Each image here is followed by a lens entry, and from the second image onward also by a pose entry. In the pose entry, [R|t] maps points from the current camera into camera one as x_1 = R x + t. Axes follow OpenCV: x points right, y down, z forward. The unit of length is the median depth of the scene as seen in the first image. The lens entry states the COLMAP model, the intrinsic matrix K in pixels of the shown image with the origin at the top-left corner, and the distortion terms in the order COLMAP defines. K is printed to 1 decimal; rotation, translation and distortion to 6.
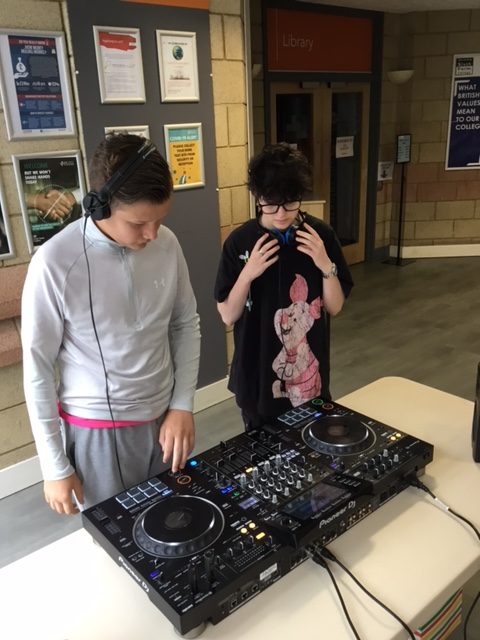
lens RADIAL K [[572.8, 0, 237.3], [0, 572.8, 321.3], [0, 0, 1]] dist [0.033636, -0.102753]
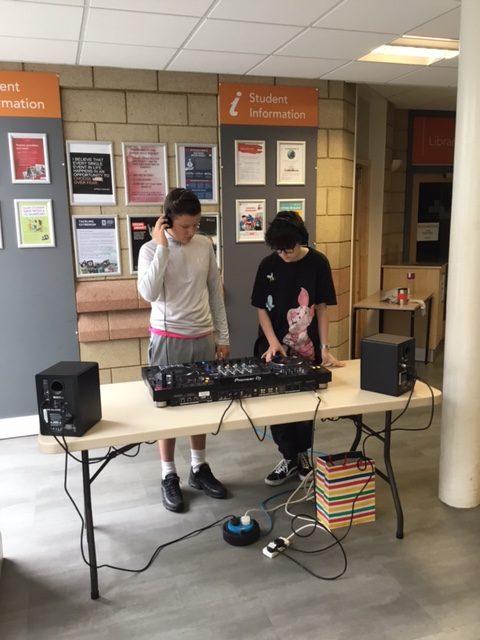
lens RADIAL K [[572.8, 0, 243.8], [0, 572.8, 320.9], [0, 0, 1]] dist [0.033636, -0.102753]
pose [[0.917643, 0.094144, -0.386093, 0.443241], [-0.149845, 0.981793, -0.116745, 0.182581], [0.368072, 0.164985, 0.915042, -0.411757]]
